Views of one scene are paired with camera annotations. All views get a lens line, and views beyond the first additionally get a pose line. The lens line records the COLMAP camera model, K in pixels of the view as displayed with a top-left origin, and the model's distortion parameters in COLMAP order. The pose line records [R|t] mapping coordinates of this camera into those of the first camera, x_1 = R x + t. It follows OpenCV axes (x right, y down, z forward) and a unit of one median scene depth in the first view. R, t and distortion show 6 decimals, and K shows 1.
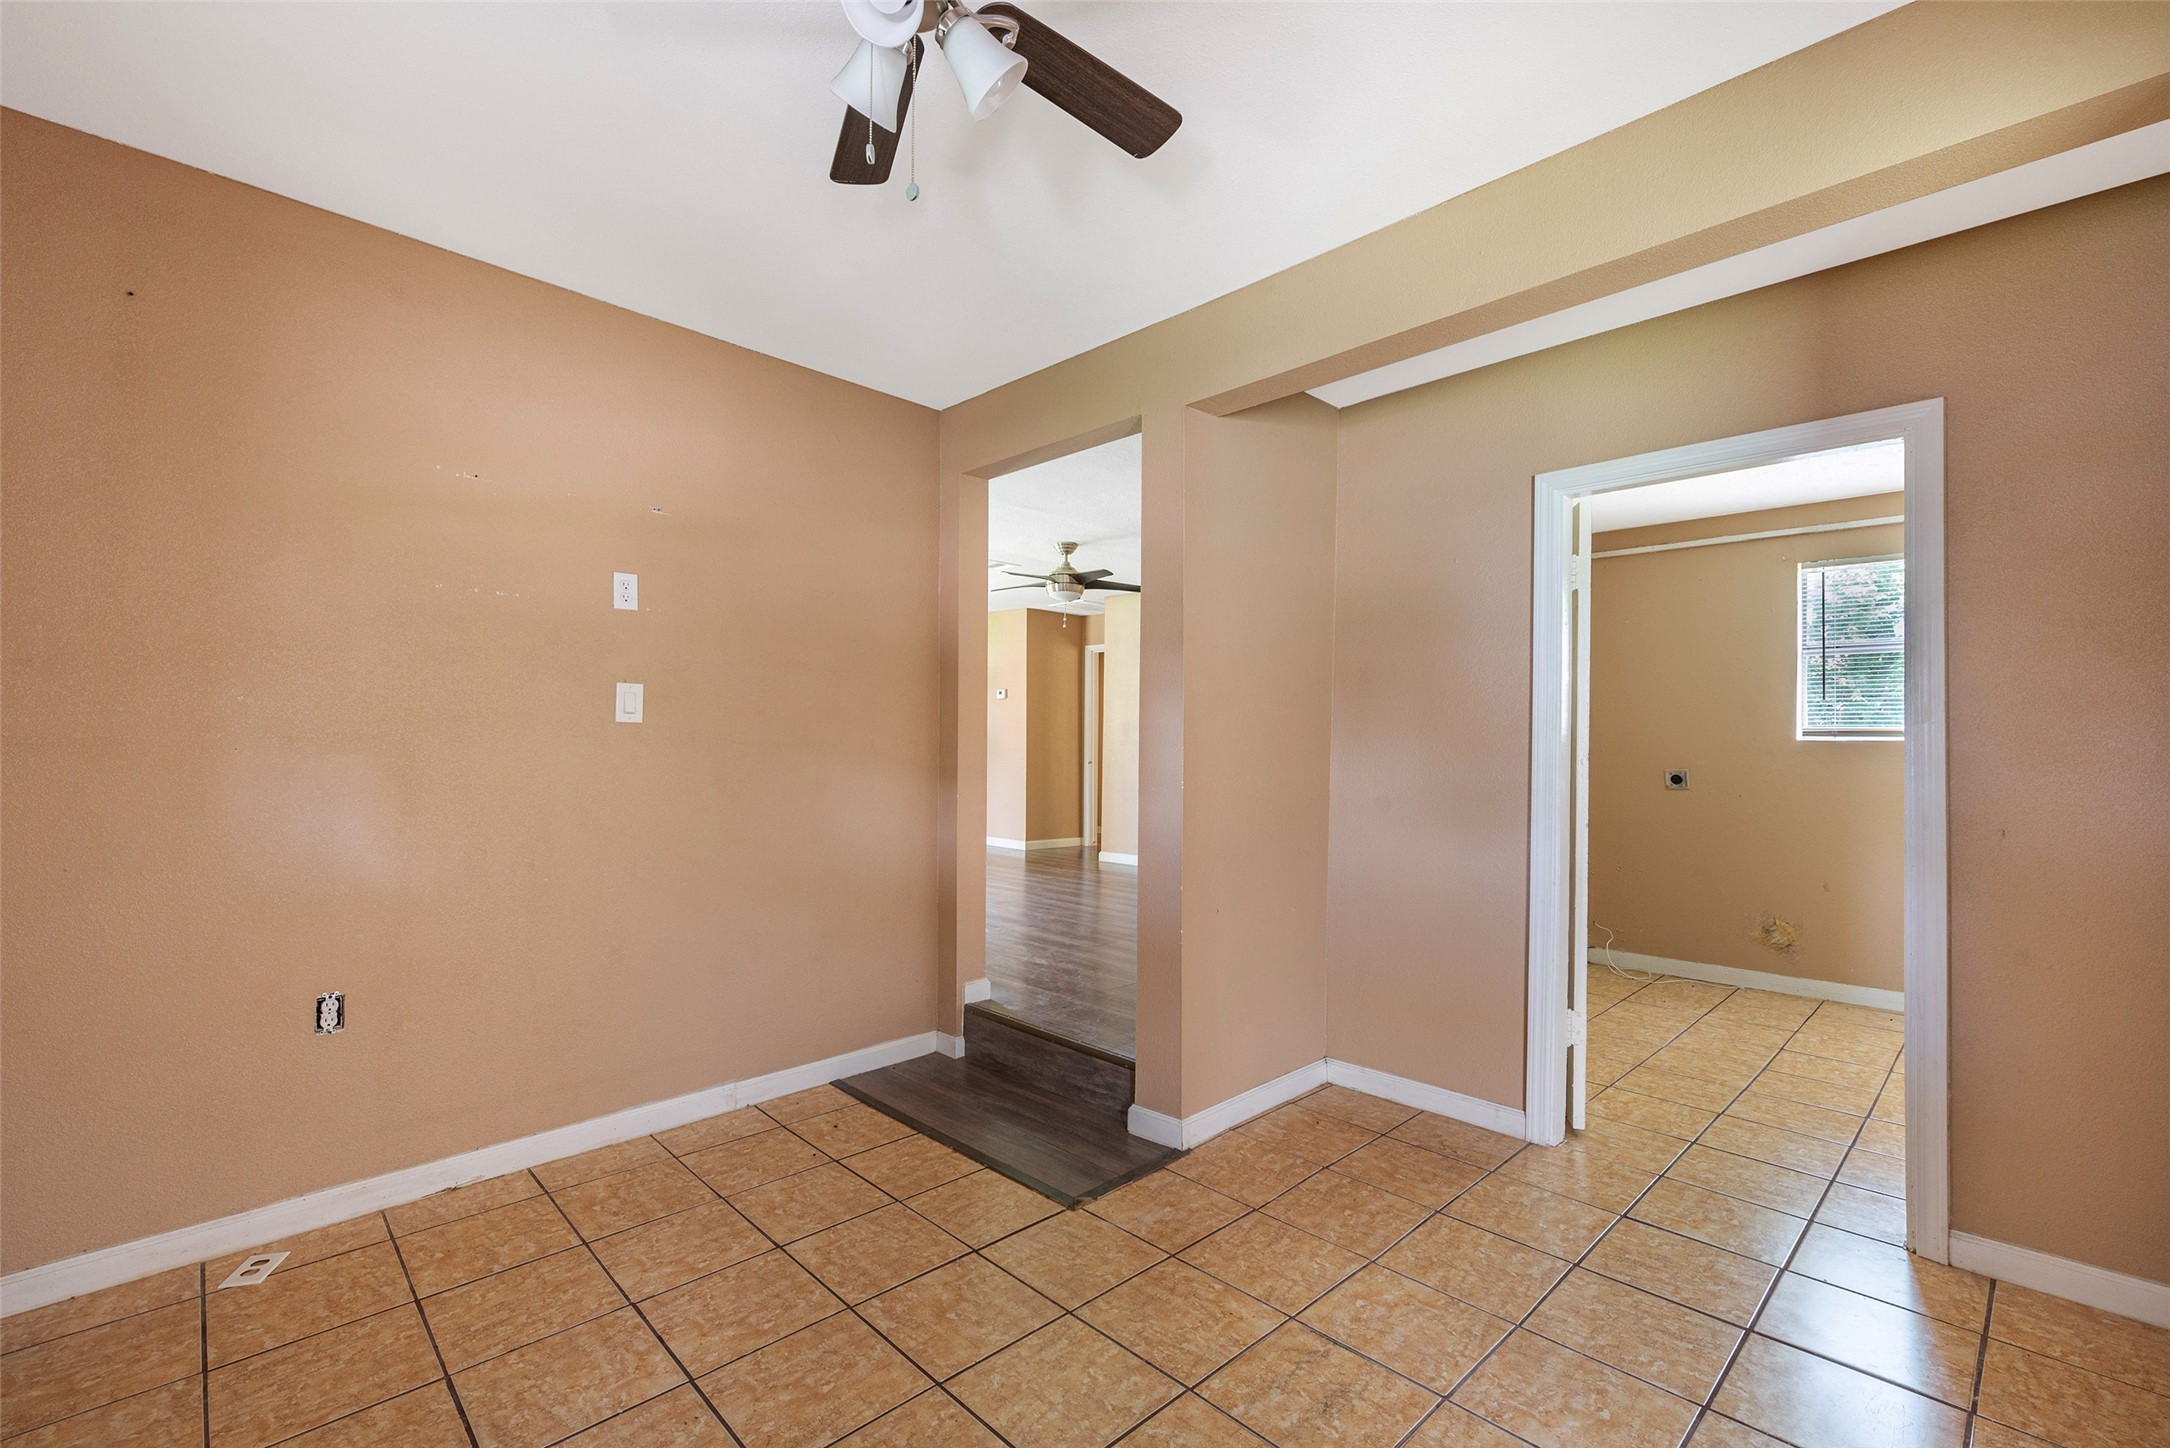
lens RADIAL K [[920.6, 0, 1075.0], [0, 920.6, 732.6], [0, 0, 1]] dist [0.012616, -0.004241]
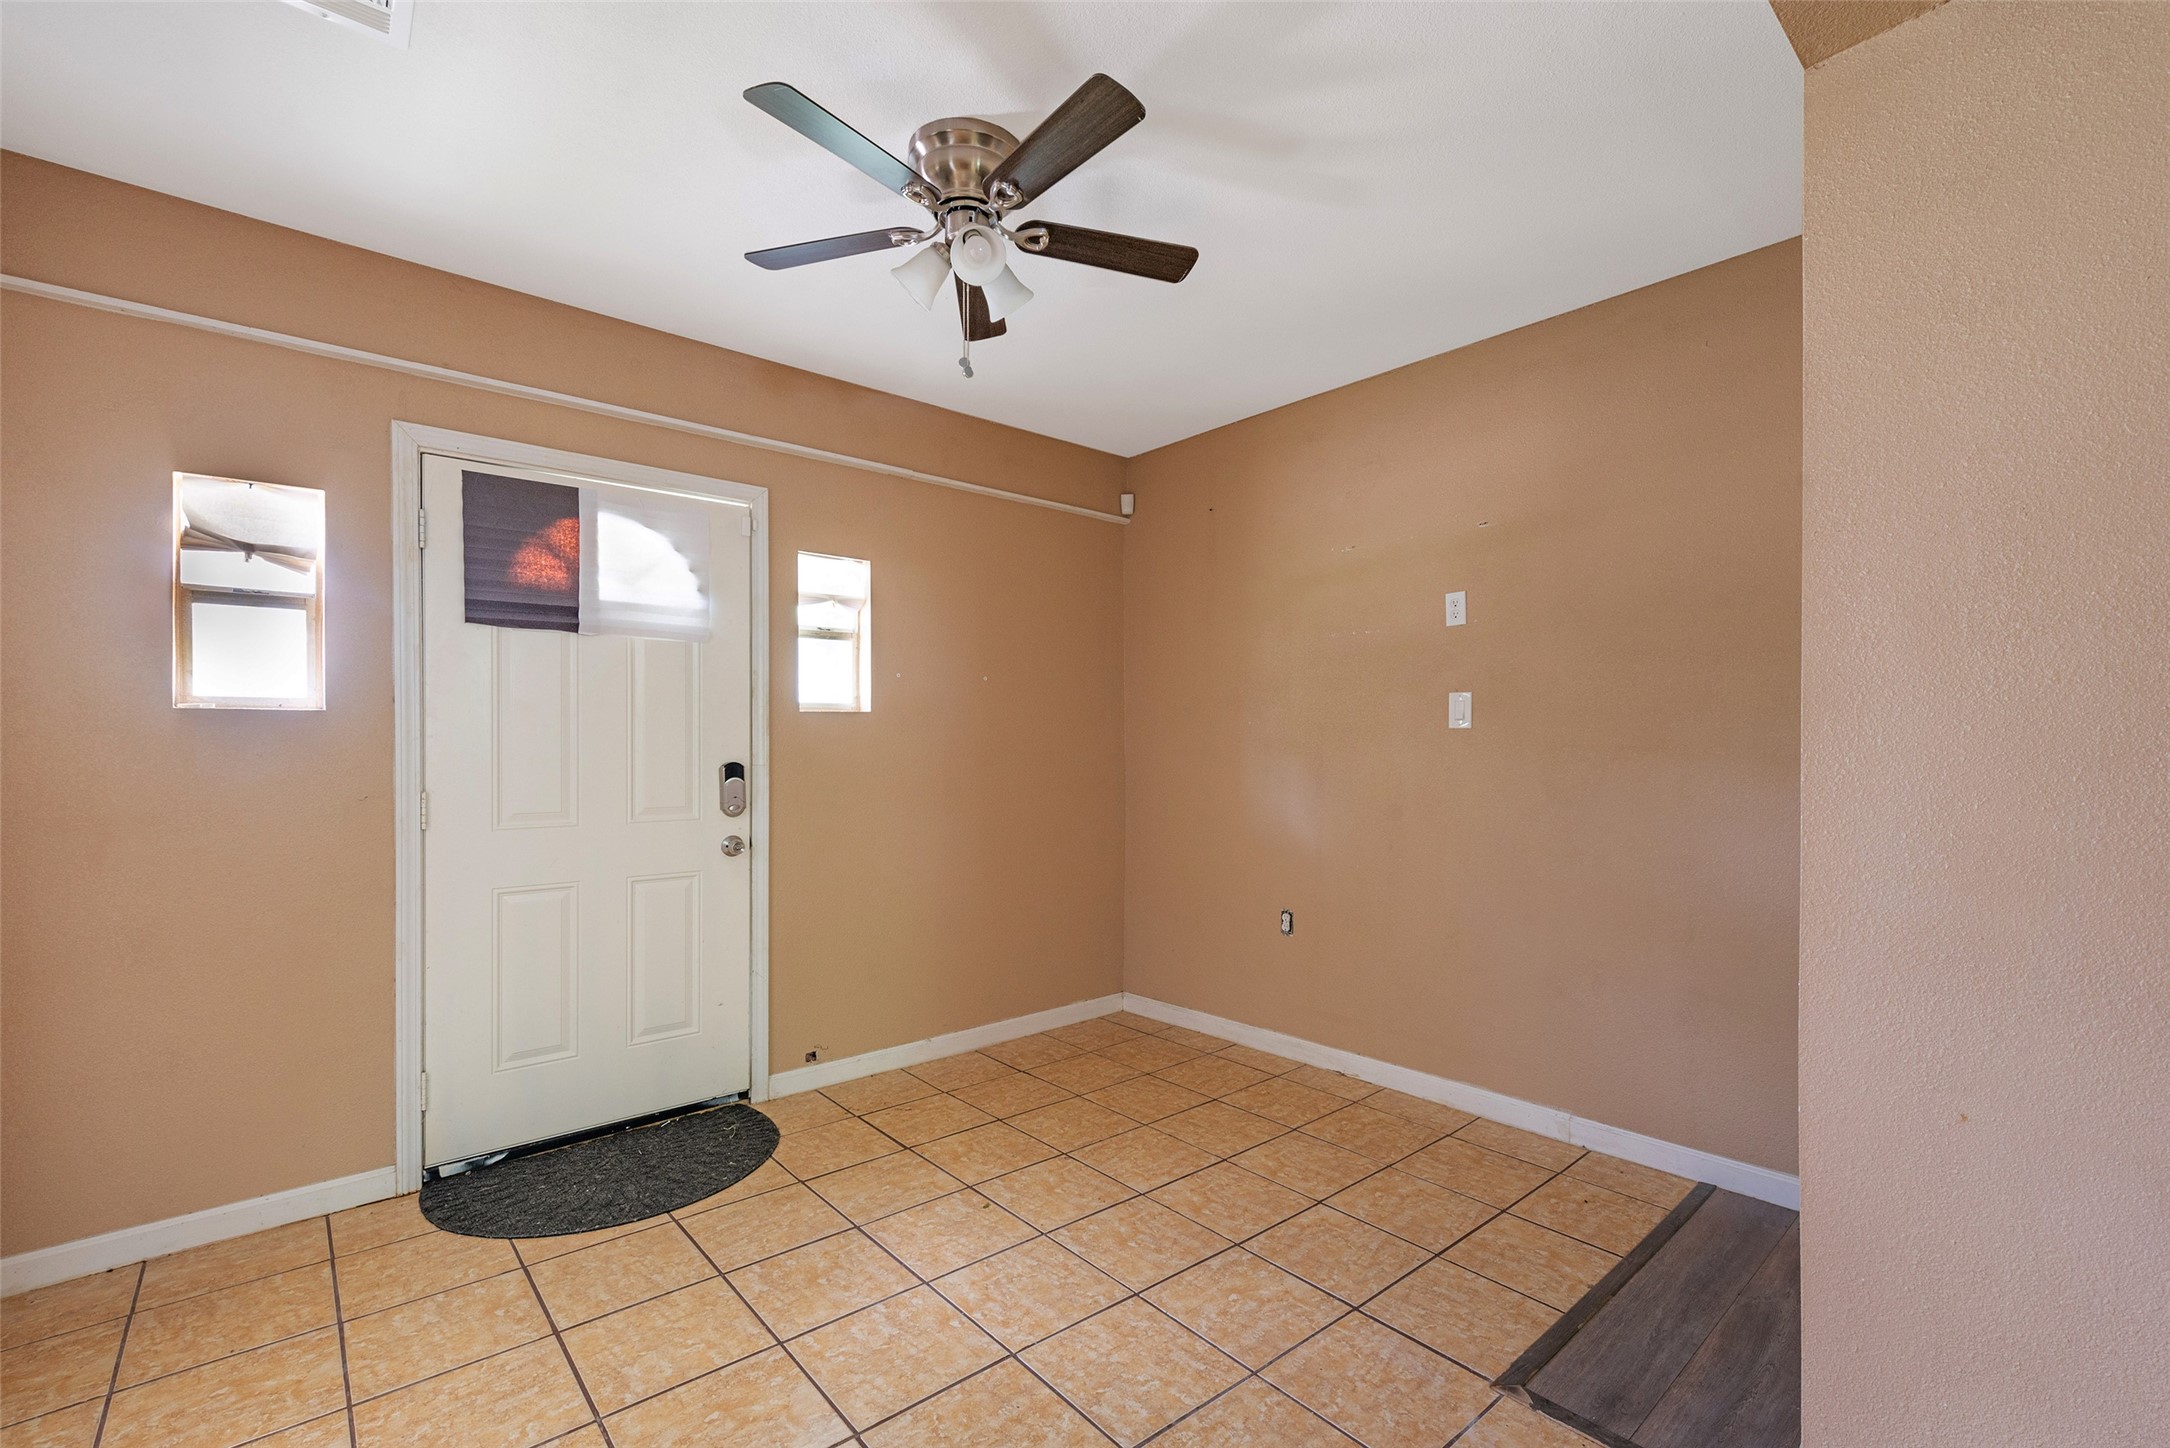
lens RADIAL K [[920.6, 0, 1083.2], [0, 920.6, 736.9], [0, 0, 1]] dist [0.012616, -0.004241]
pose [[-0.042659, -0.017004, -0.998945, 0.704143], [0.016286, 0.999710, -0.017713, 0.012906], [0.998957, -0.017025, -0.042370, 0.676461]]
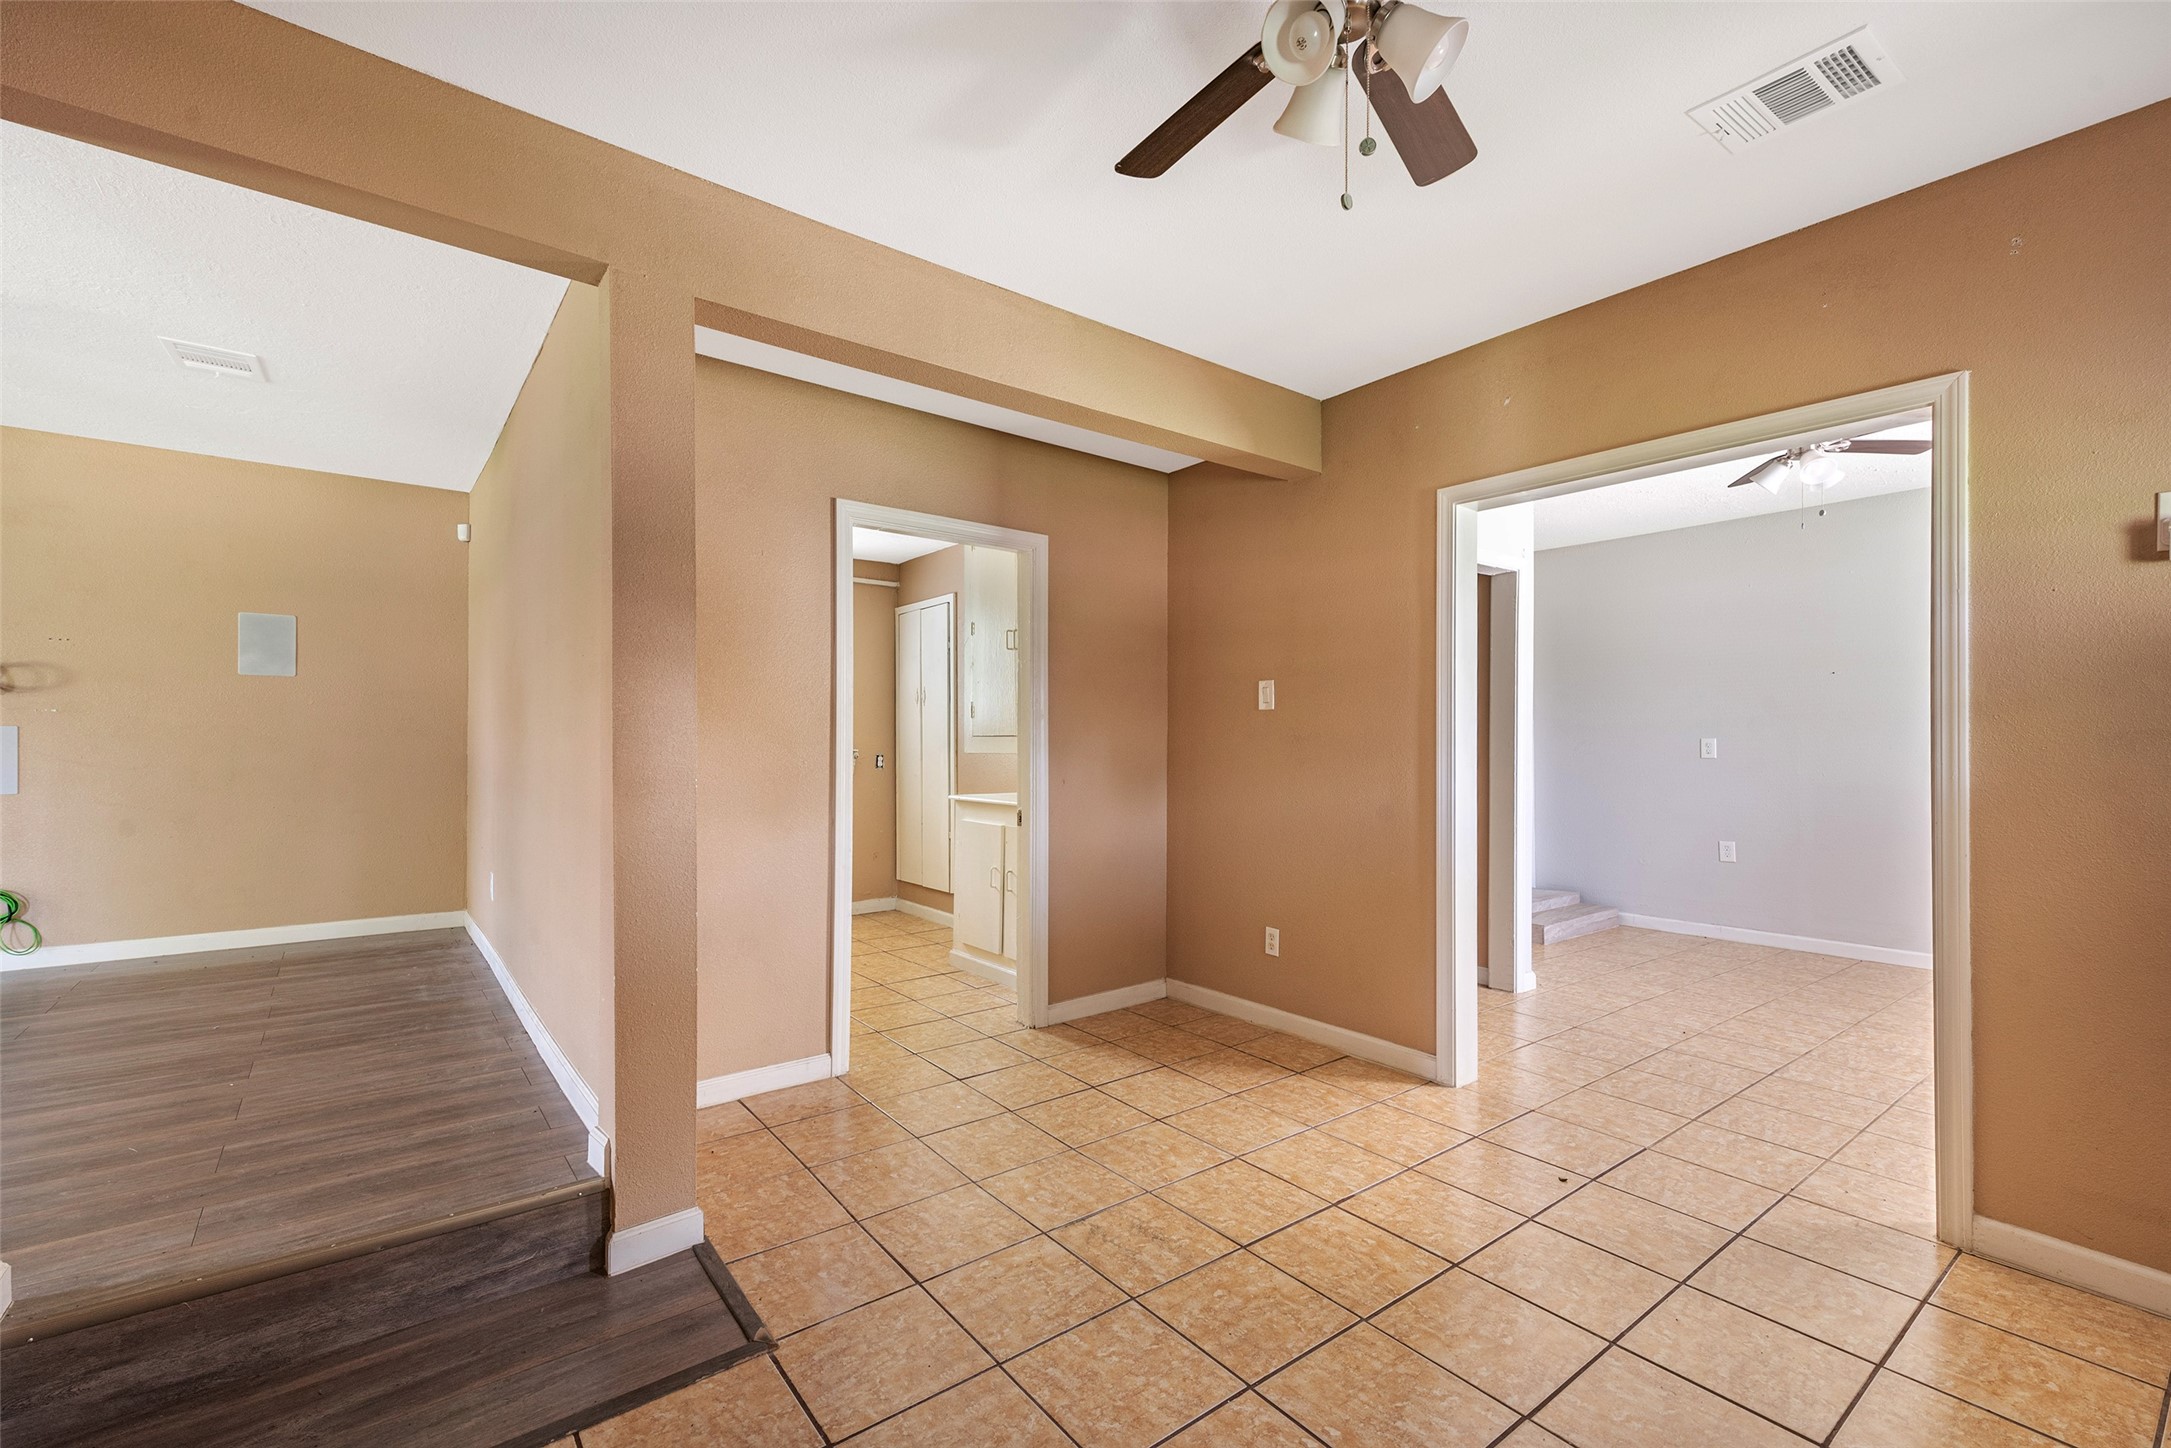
lens RADIAL K [[921.1, 0, 1066.1], [0, 921.1, 728.0], [0, 0, 1]] dist [0.012616, -0.004241]
pose [[0.113860, 0.010108, 0.993445, -0.686115], [-0.017728, 0.999810, -0.008141, 0.013127], [-0.993339, -0.016685, 0.114018, 0.647172]]
